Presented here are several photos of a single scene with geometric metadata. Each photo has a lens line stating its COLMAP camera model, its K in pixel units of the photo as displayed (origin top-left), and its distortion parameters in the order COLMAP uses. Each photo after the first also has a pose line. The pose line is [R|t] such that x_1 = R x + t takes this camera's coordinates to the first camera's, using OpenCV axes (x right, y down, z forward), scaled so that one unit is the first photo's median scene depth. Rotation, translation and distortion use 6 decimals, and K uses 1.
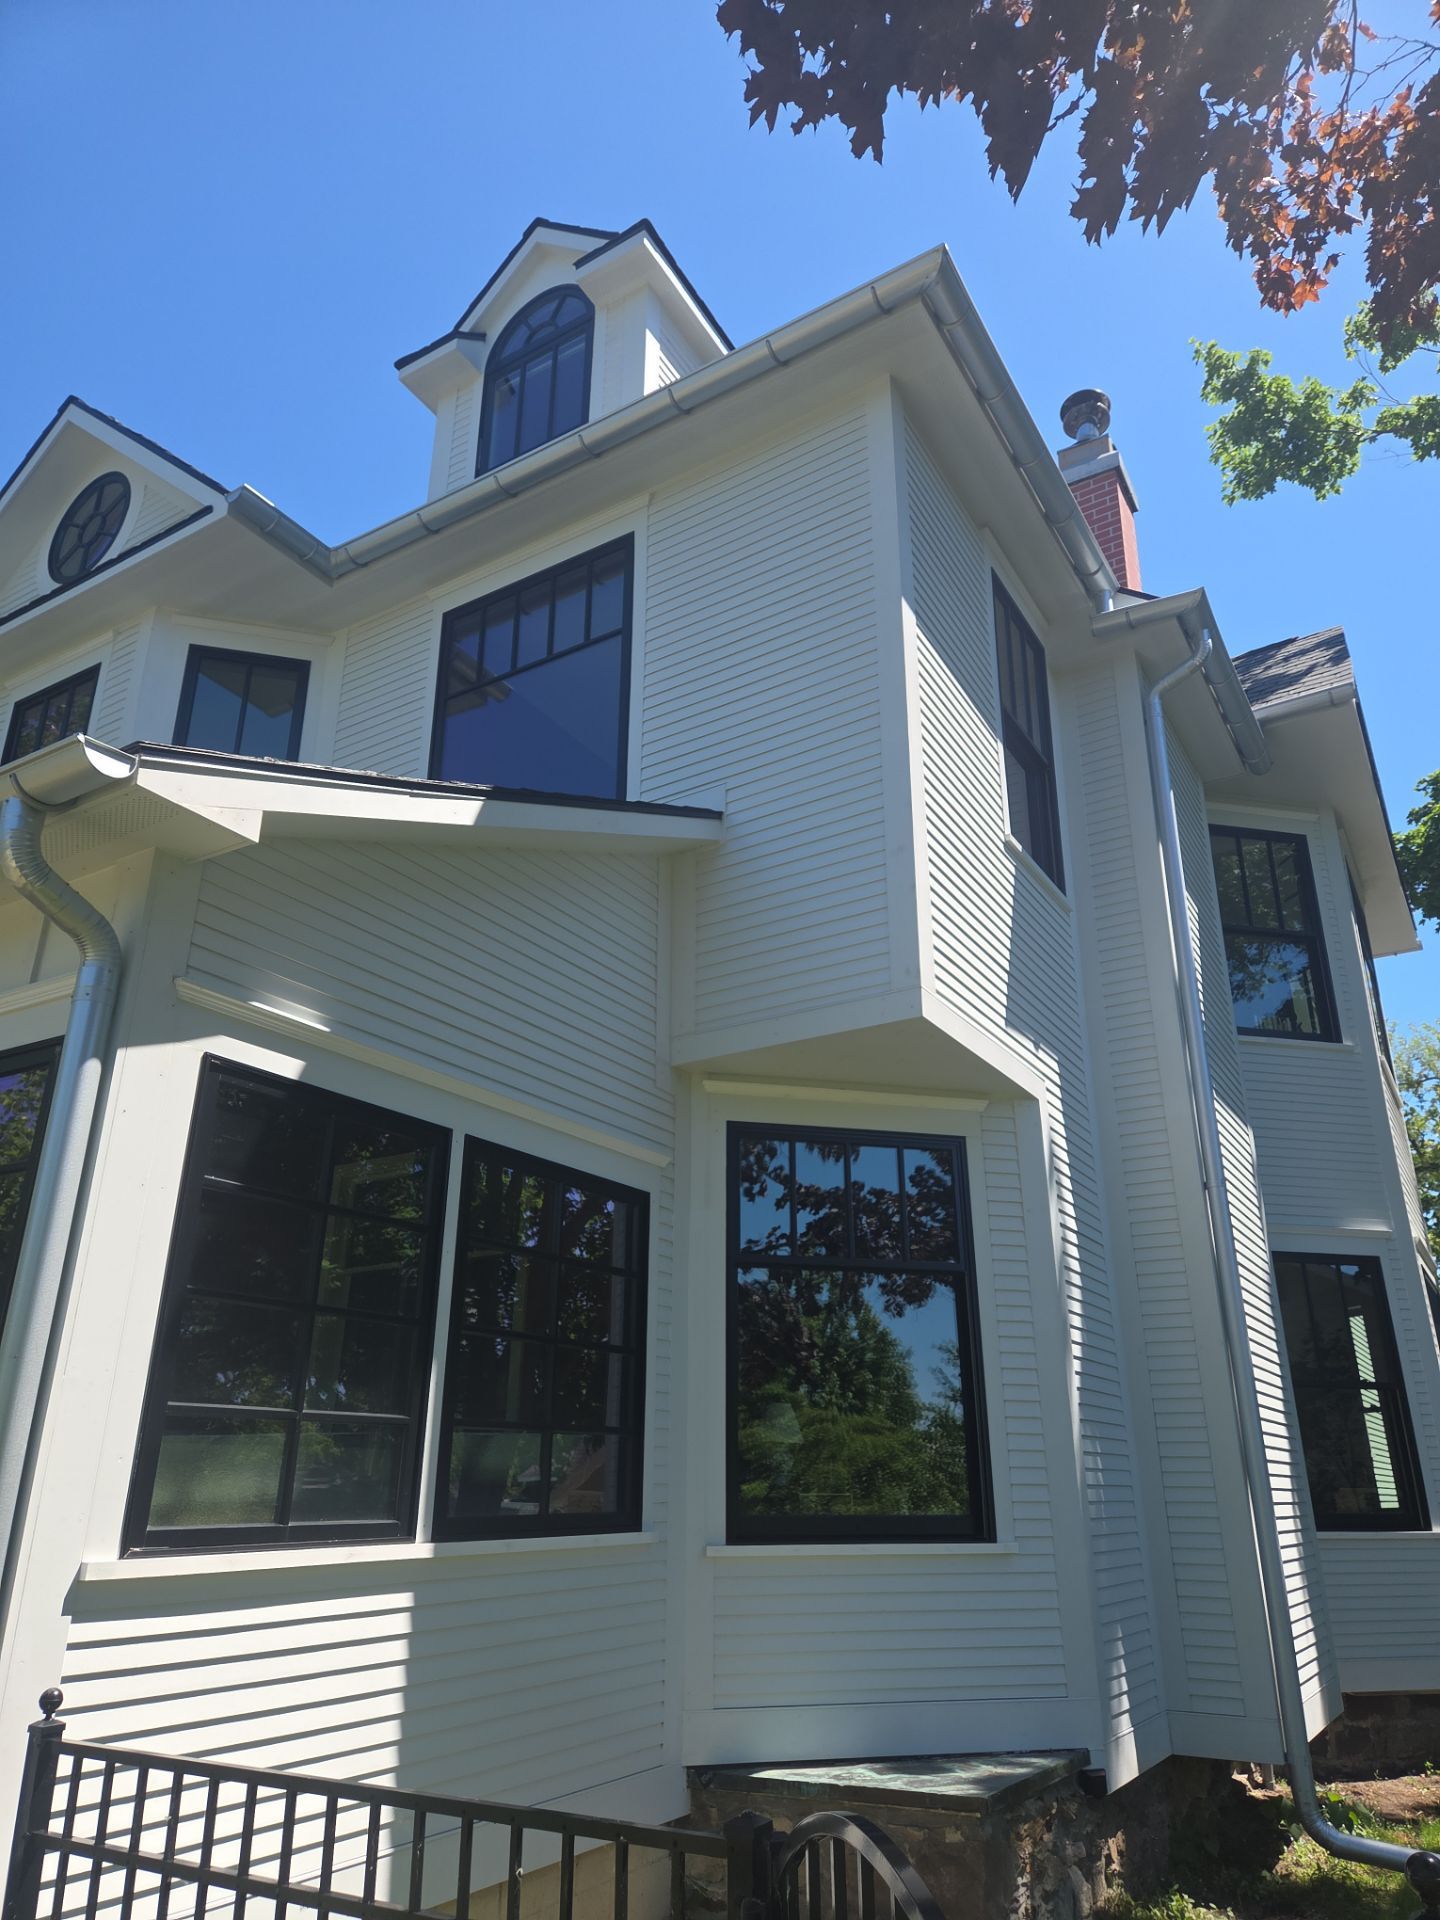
lens RADIAL K [[1294.3, 0, 715.0], [0, 1294.3, 980.0], [0, 0, 1]] dist [0.124806, -0.120813]
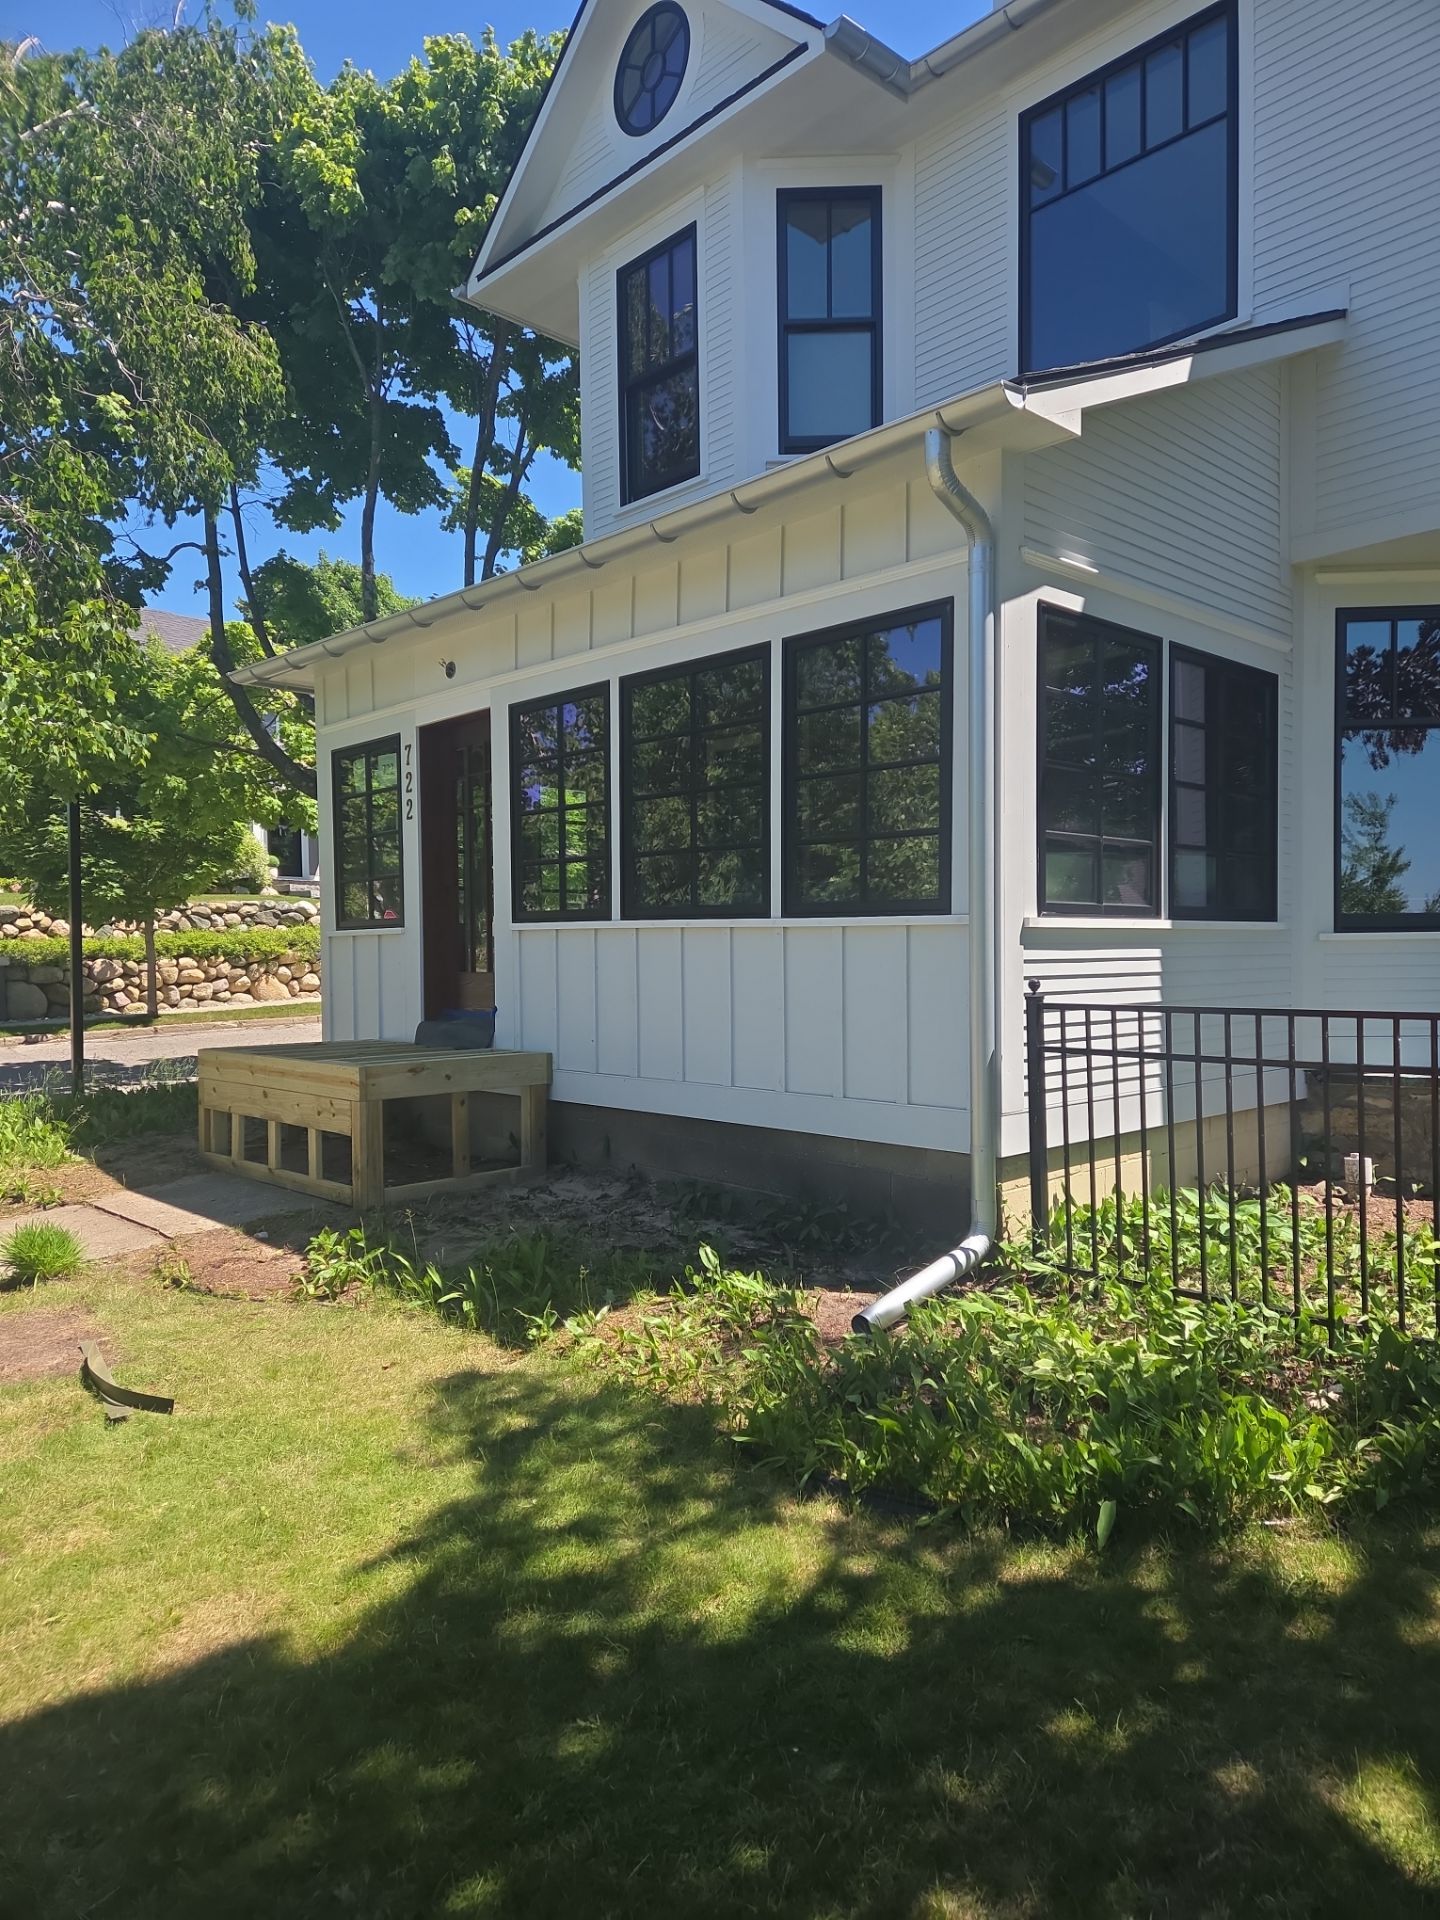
lens RADIAL K [[1294.3, 0, 715.0], [0, 1294.3, 980.0], [0, 0, 1]] dist [0.124806, -0.120813]
pose [[0.966986, -0.006310, -0.254751, -0.234021], [0.102430, 0.925004, 0.365891, -0.078362], [0.233337, -0.379906, 0.895112, -0.340374]]
